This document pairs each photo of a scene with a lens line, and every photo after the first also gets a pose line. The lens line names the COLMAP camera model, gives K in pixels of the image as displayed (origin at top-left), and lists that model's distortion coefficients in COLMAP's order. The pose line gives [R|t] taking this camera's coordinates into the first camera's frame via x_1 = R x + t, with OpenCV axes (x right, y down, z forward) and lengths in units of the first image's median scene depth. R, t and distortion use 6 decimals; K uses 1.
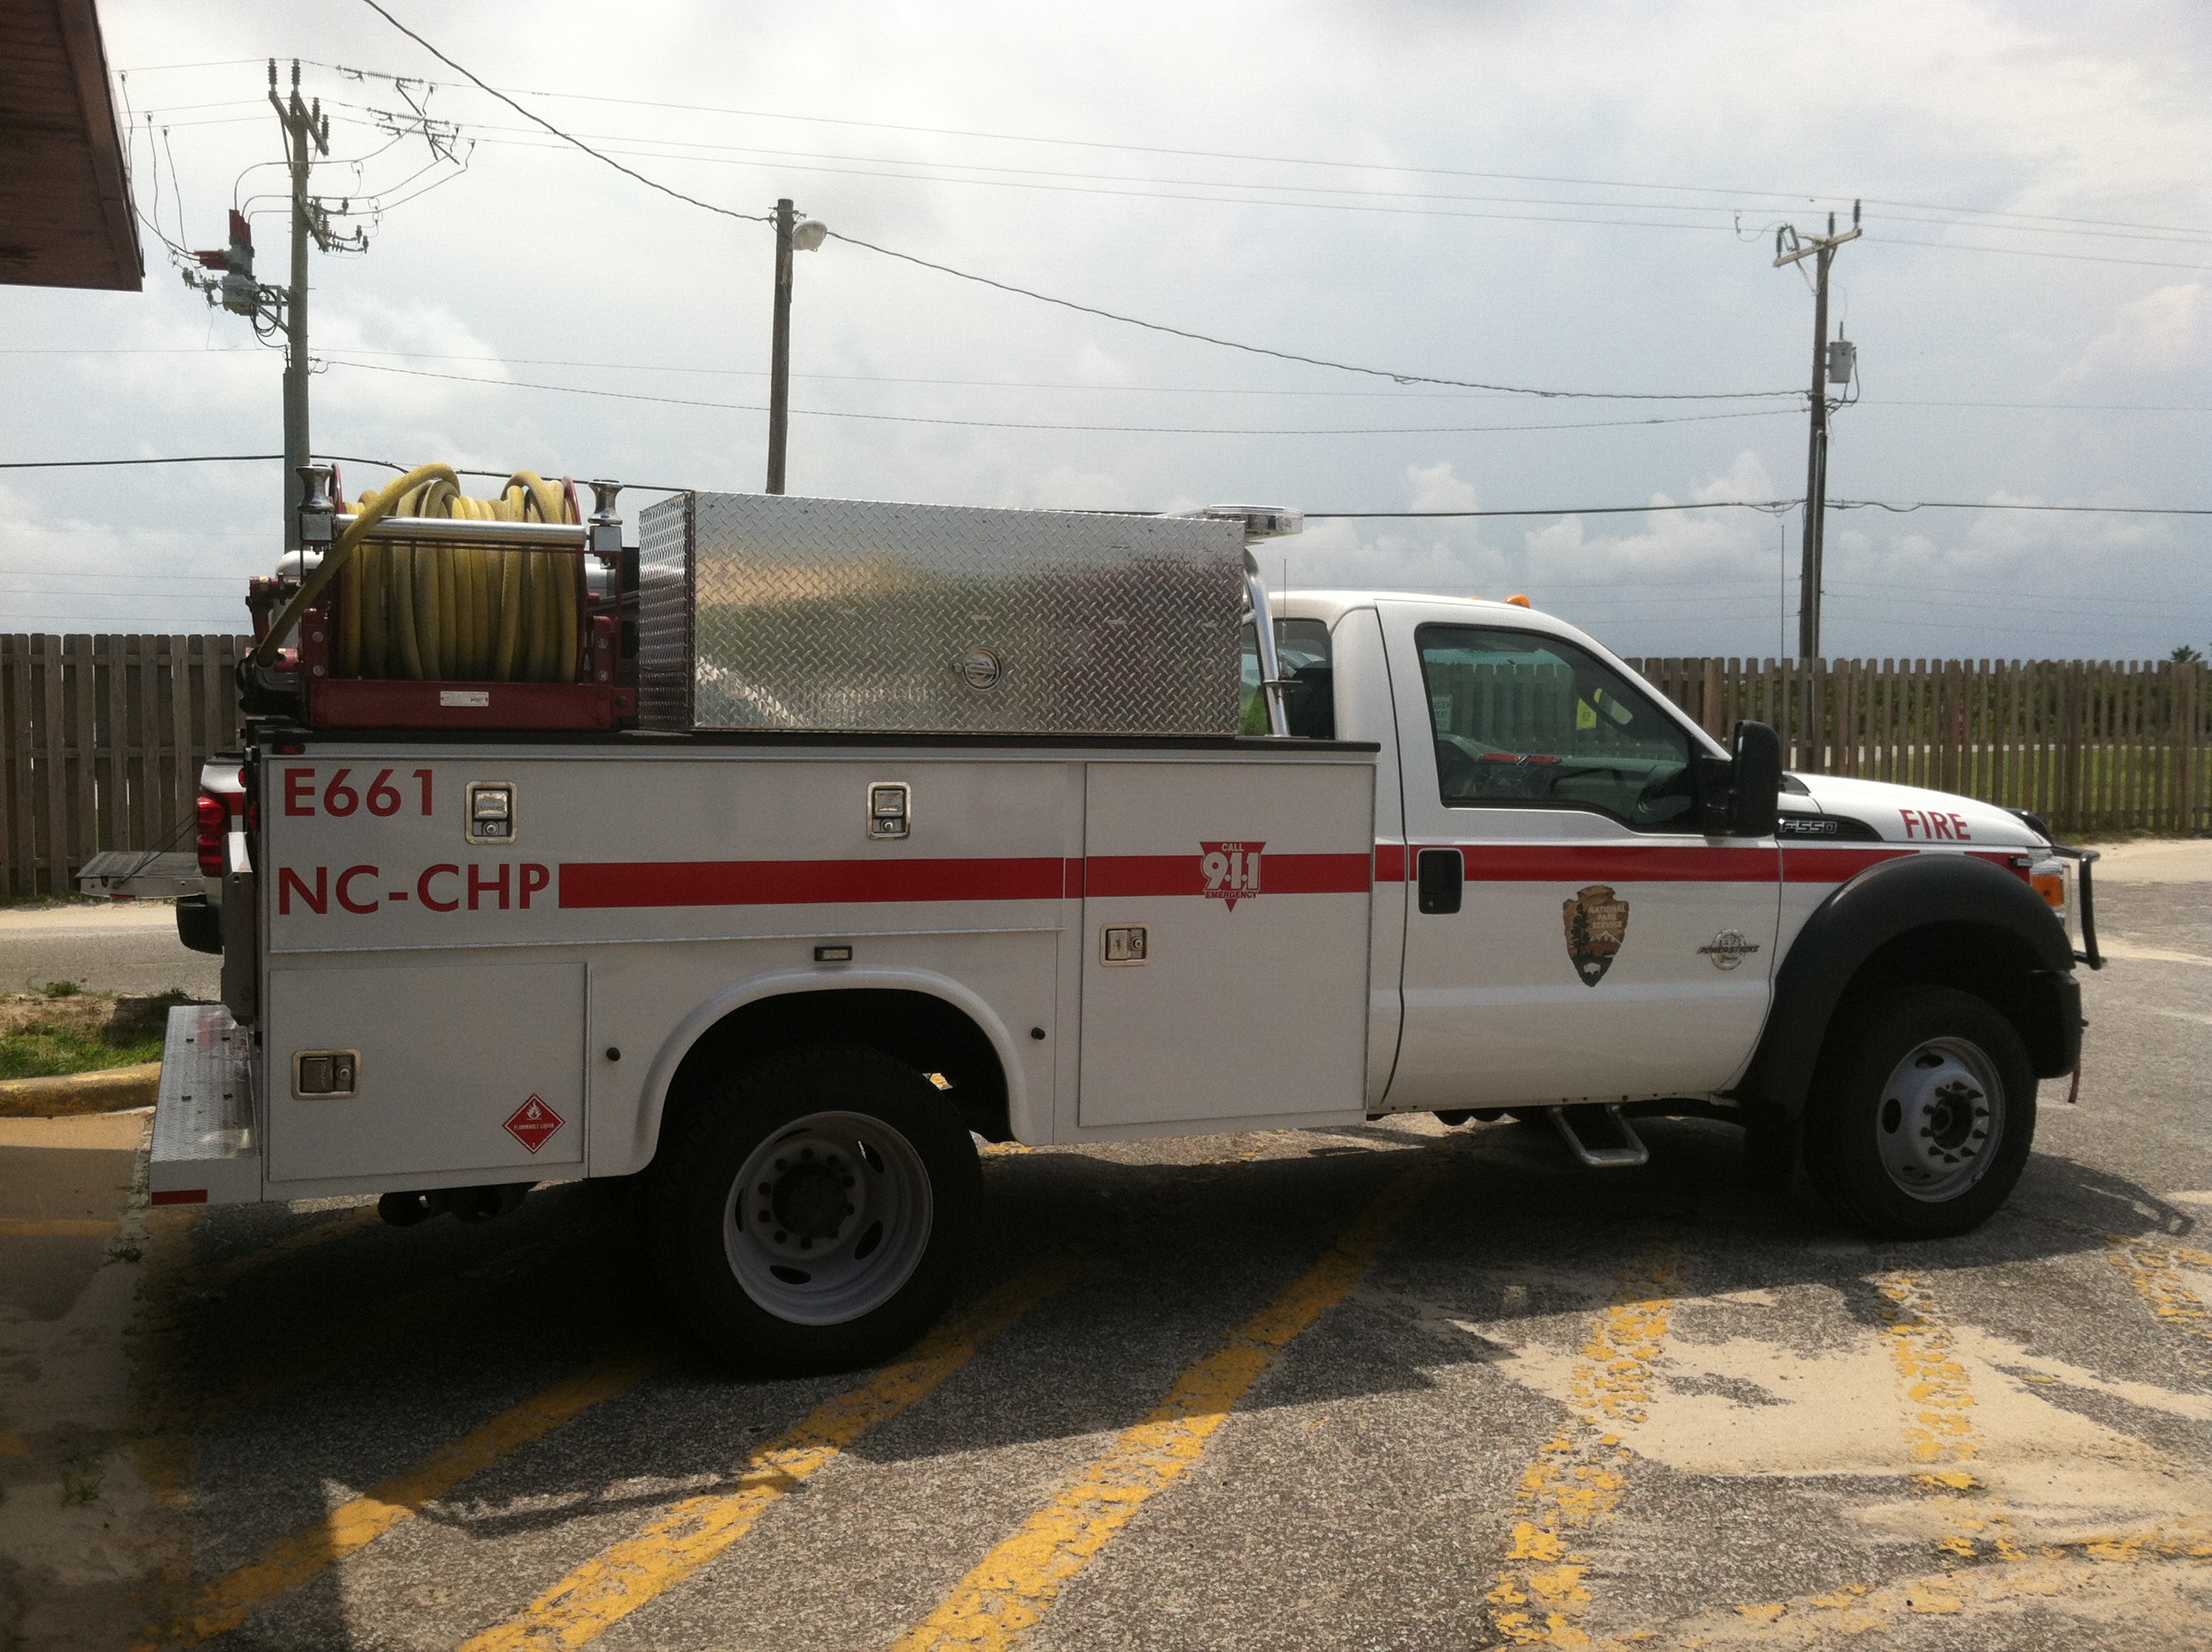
lens RADIAL K [[2205.5, 0, 1096.8], [0, 2205.5, 822.4], [0, 0, 1]] dist [-0.040305, 0.000000]
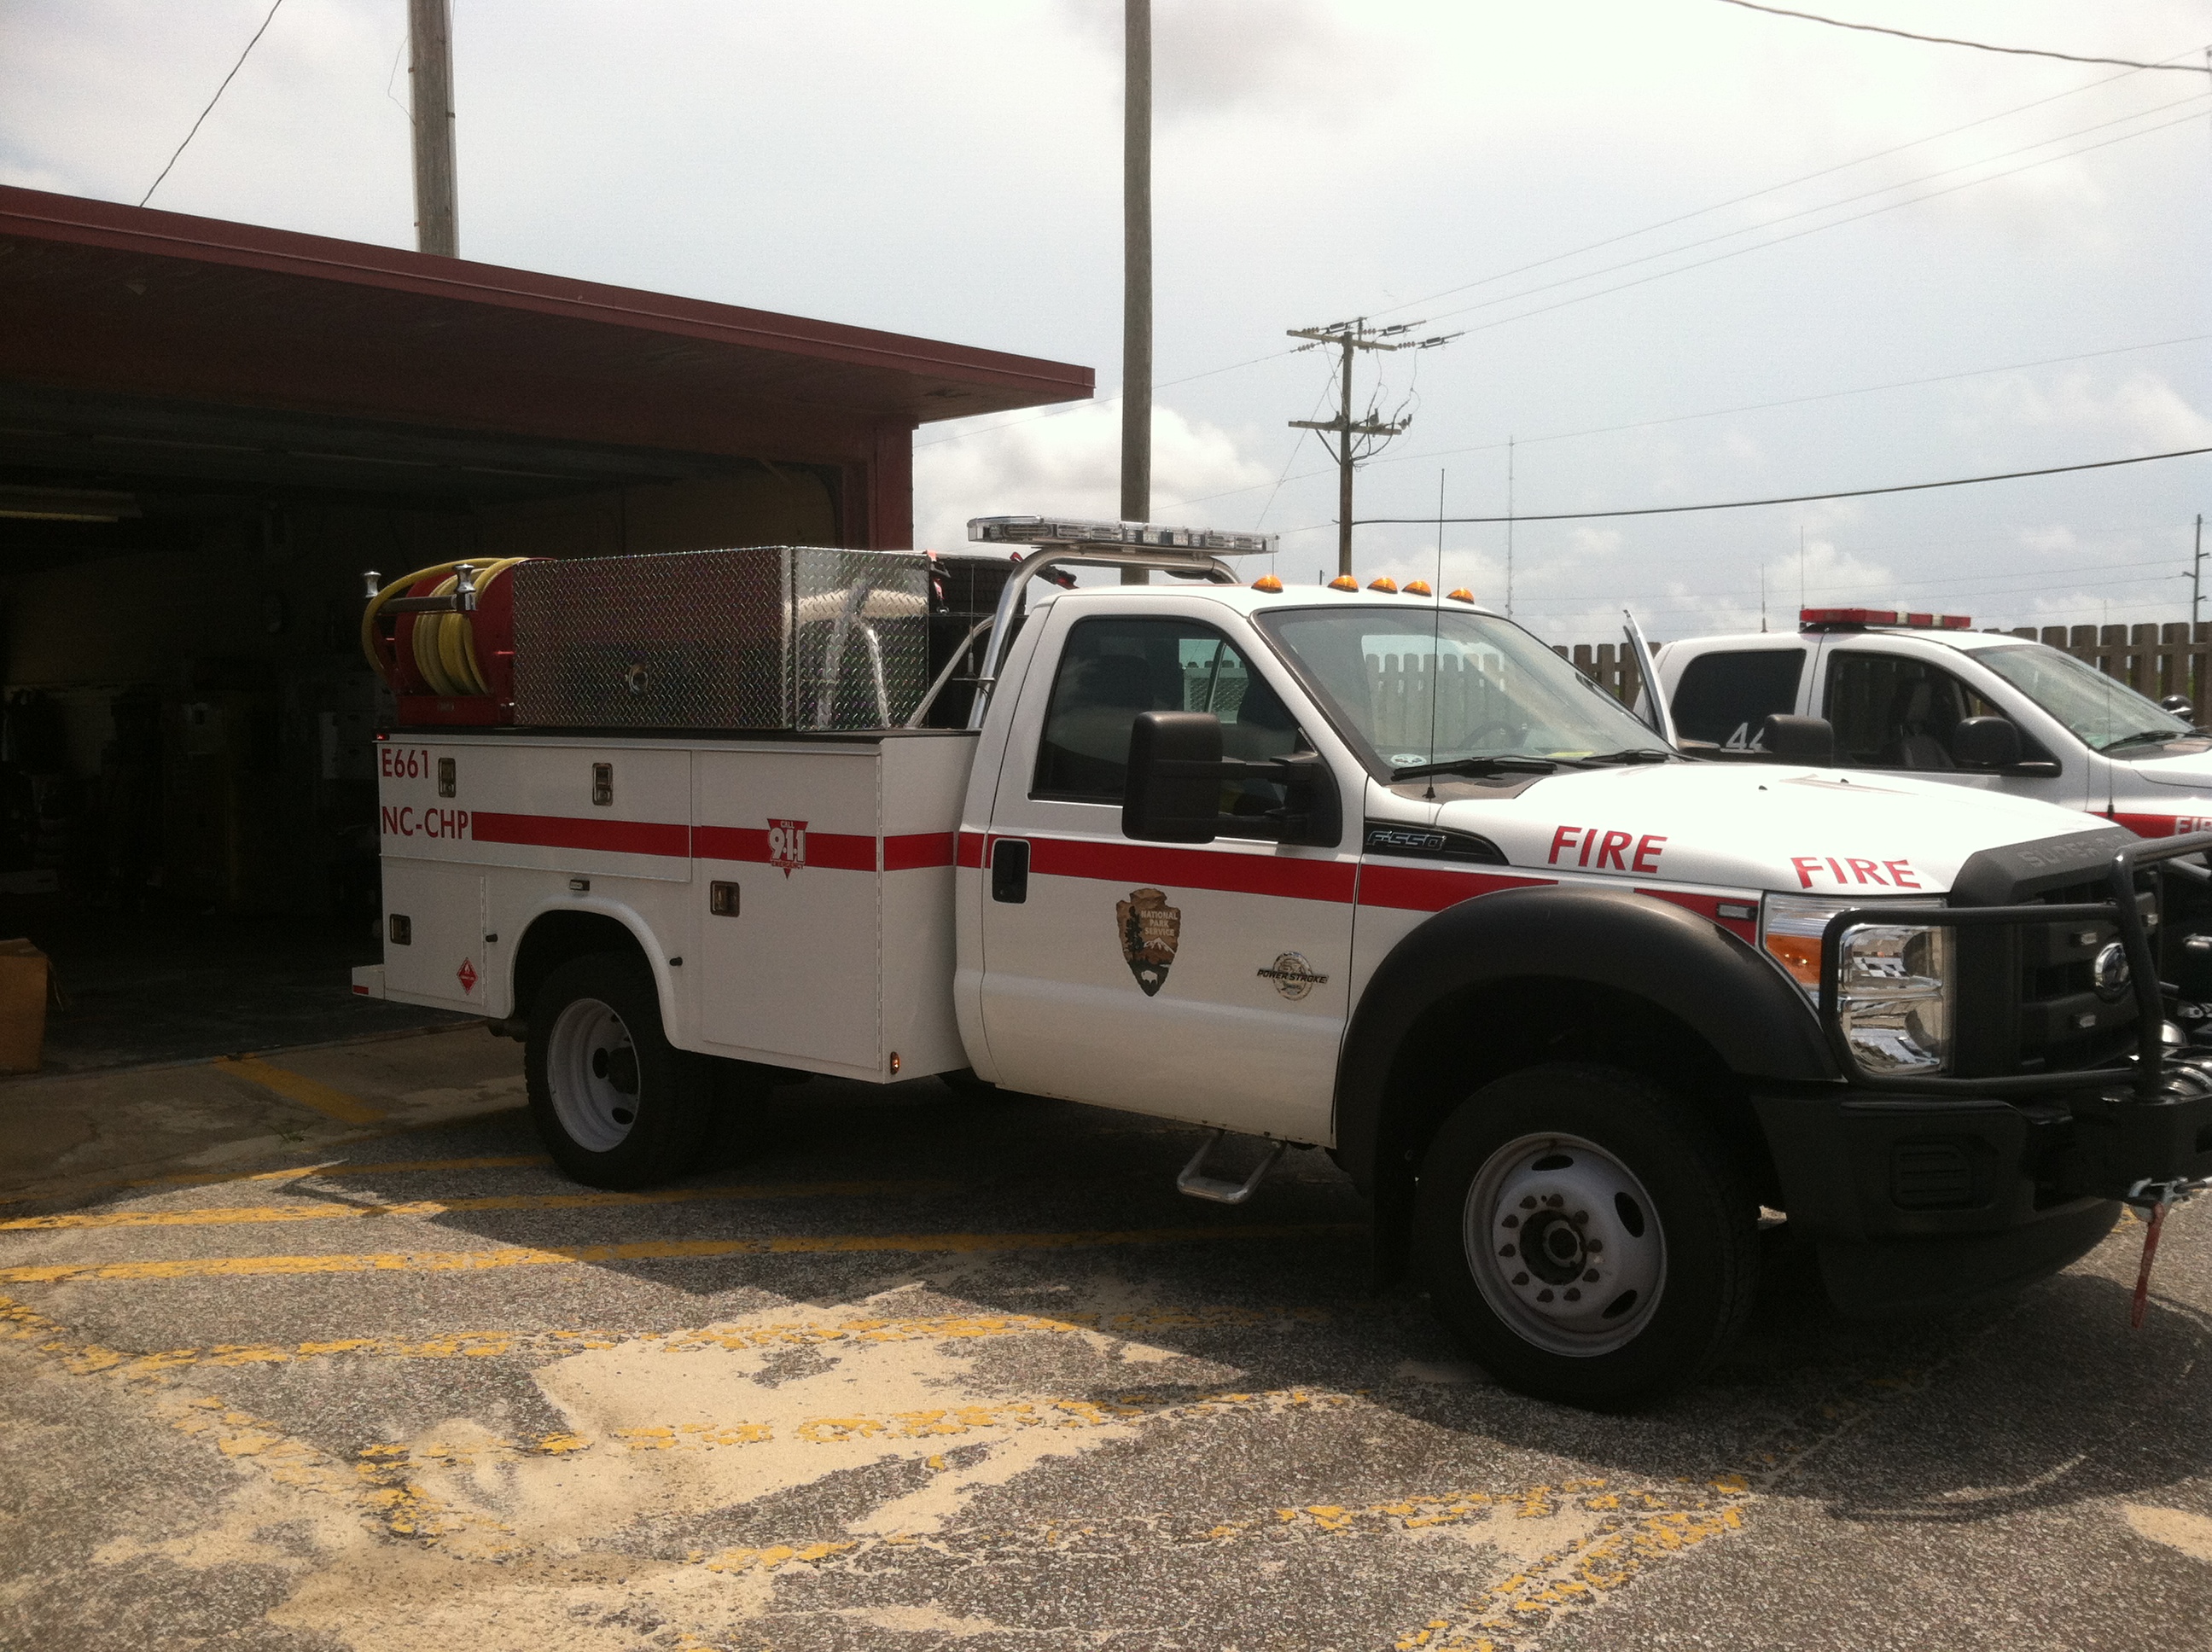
lens RADIAL K [[2205.5, 0, 1096.1], [0, 2205.5, 831.7], [0, 0, 1]] dist [-0.040305, 0.000000]
pose [[0.425038, 0.042357, -0.904184, 1.207333], [-0.033694, 0.998953, 0.030957, -0.026973], [0.904548, 0.017308, 0.426020, 0.655069]]
